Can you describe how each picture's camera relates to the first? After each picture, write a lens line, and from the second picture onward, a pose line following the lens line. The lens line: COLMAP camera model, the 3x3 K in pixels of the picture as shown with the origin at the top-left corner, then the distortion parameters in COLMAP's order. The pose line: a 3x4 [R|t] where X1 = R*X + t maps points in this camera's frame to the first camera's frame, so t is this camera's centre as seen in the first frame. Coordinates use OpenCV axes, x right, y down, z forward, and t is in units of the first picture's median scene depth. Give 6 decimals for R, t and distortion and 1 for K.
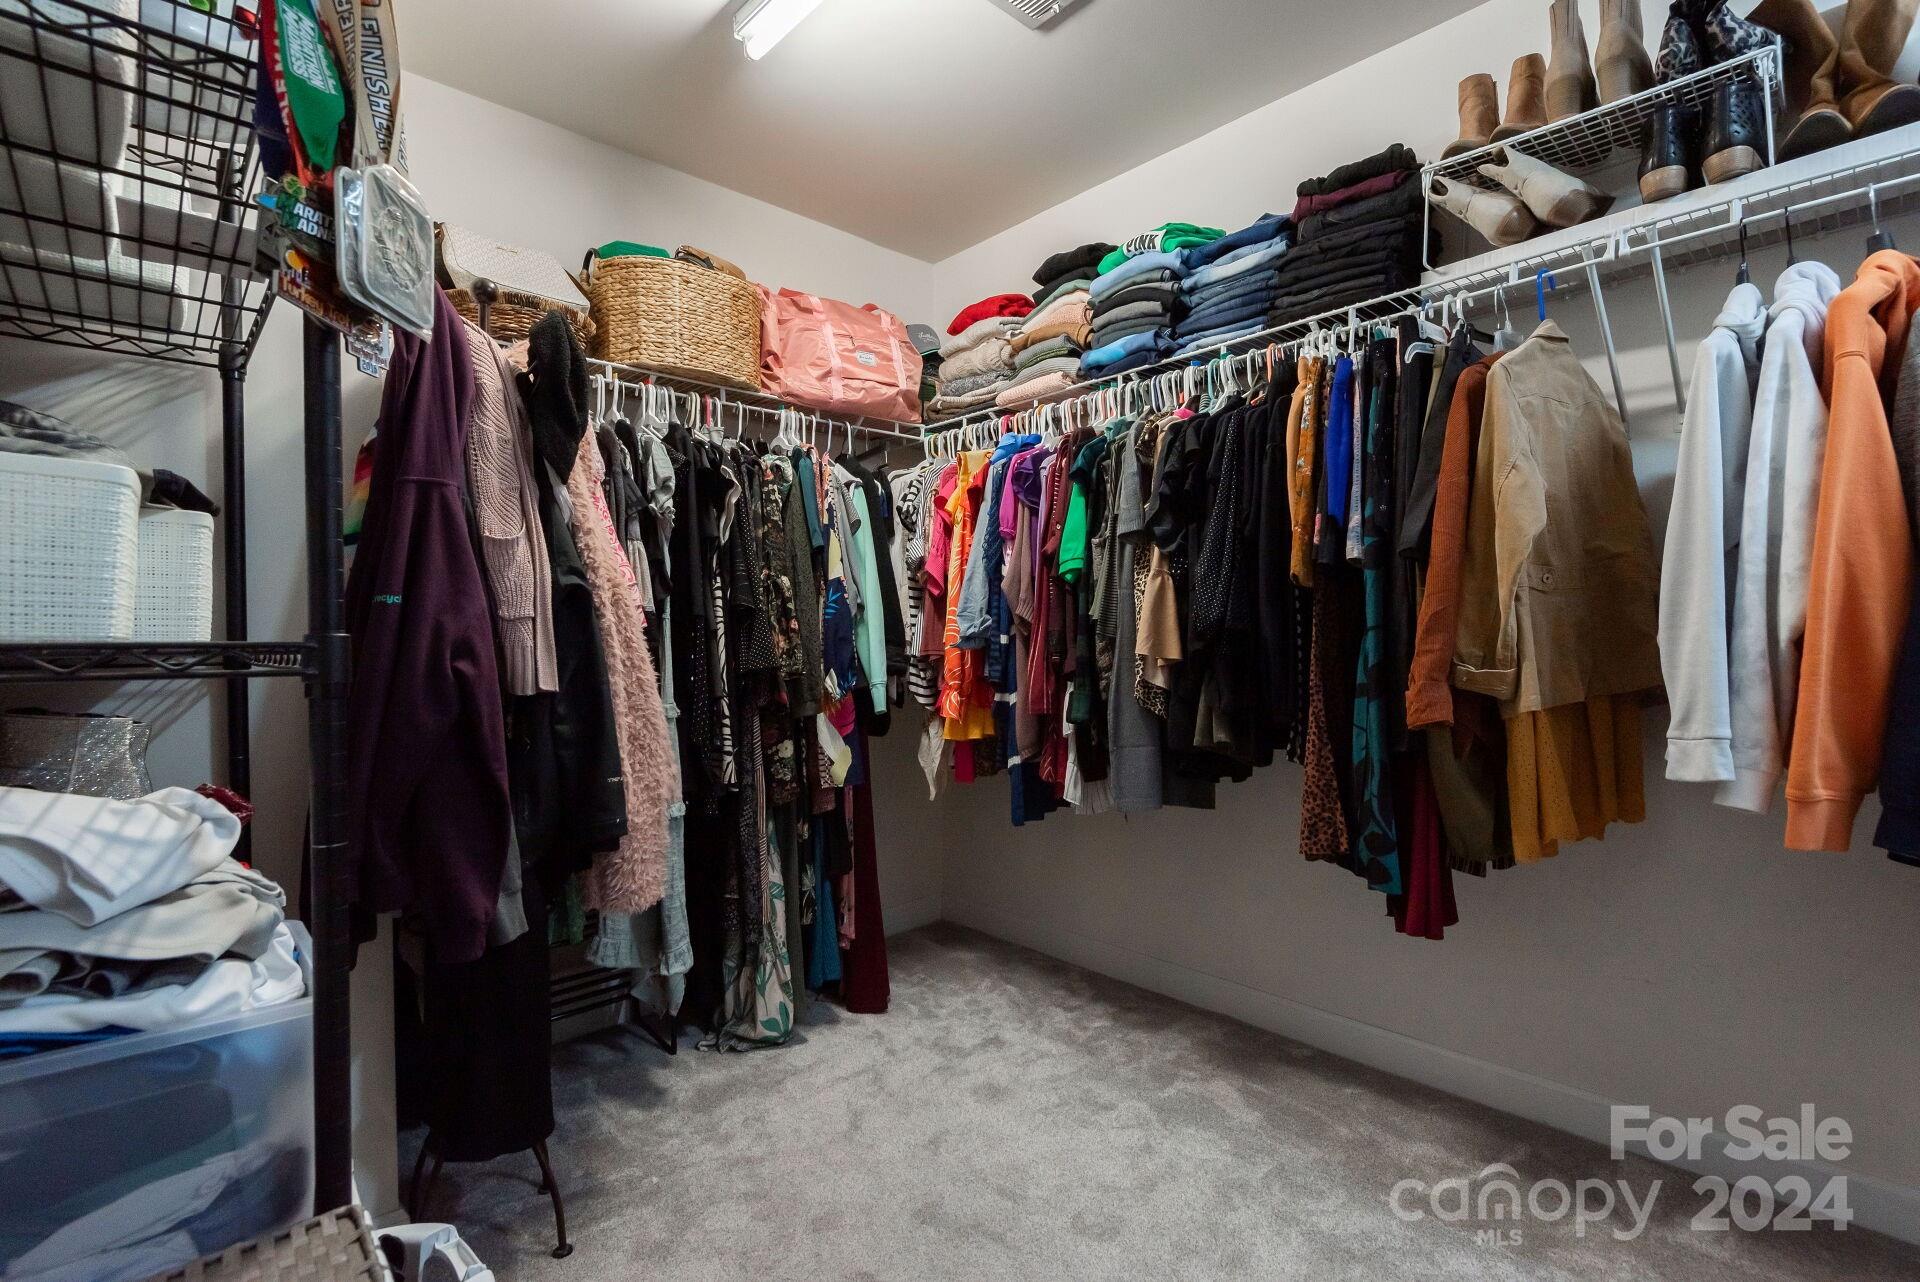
lens RADIAL K [[889.7, 0, 957.1], [0, 889.7, 643.7], [0, 0, 1]] dist [-0.008831, -0.002728]
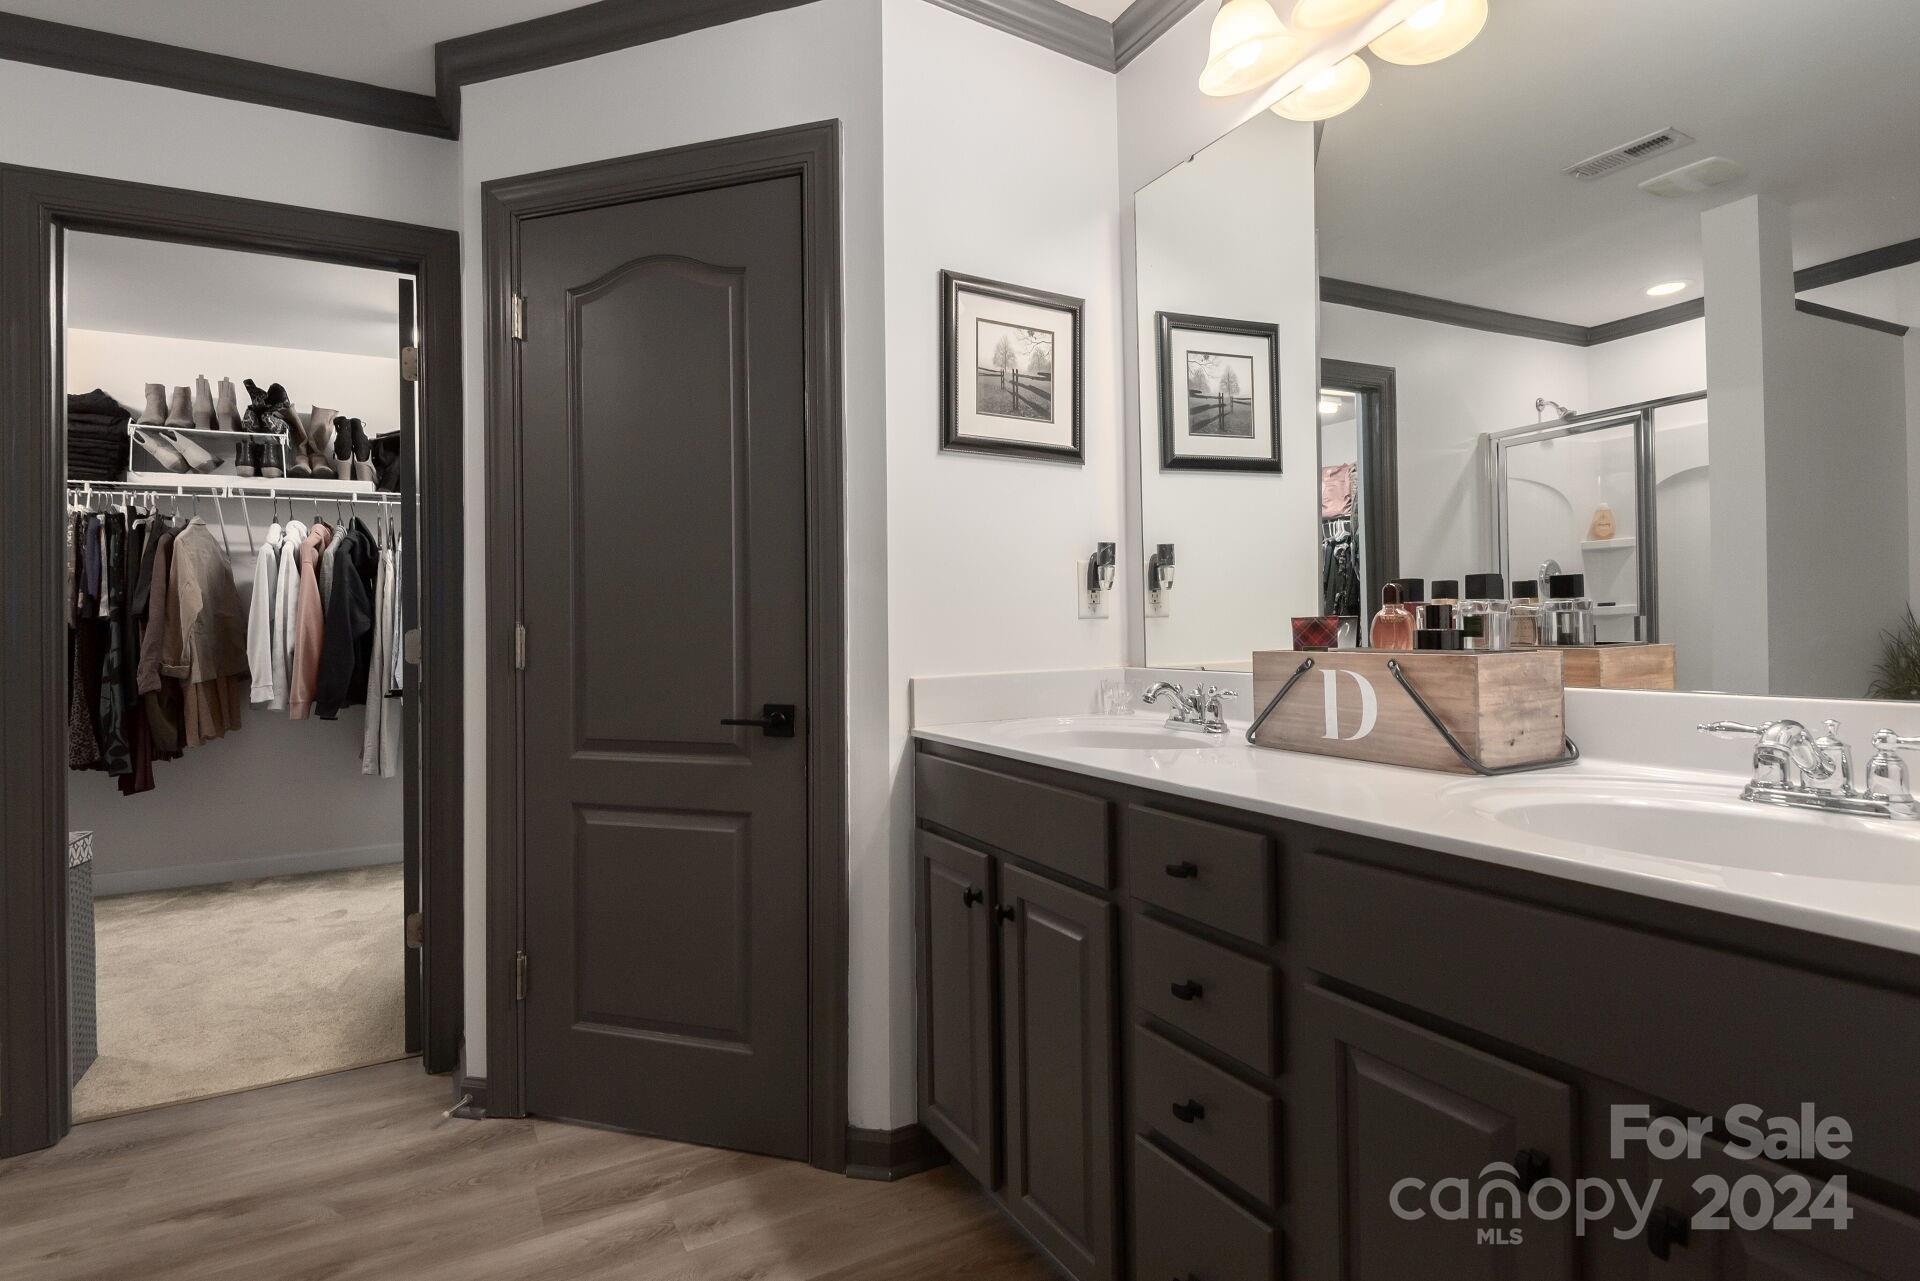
lens RADIAL K [[988.8, 0, 959.8], [0, 988.8, 633.8], [0, 0, 1]] dist [0.006646, -0.001142]
pose [[0.254426, -0.004336, 0.967082, -1.350562], [0.017597, 0.999845, -0.000147, -0.020104], [-0.966932, 0.017055, 0.254463, -1.601095]]
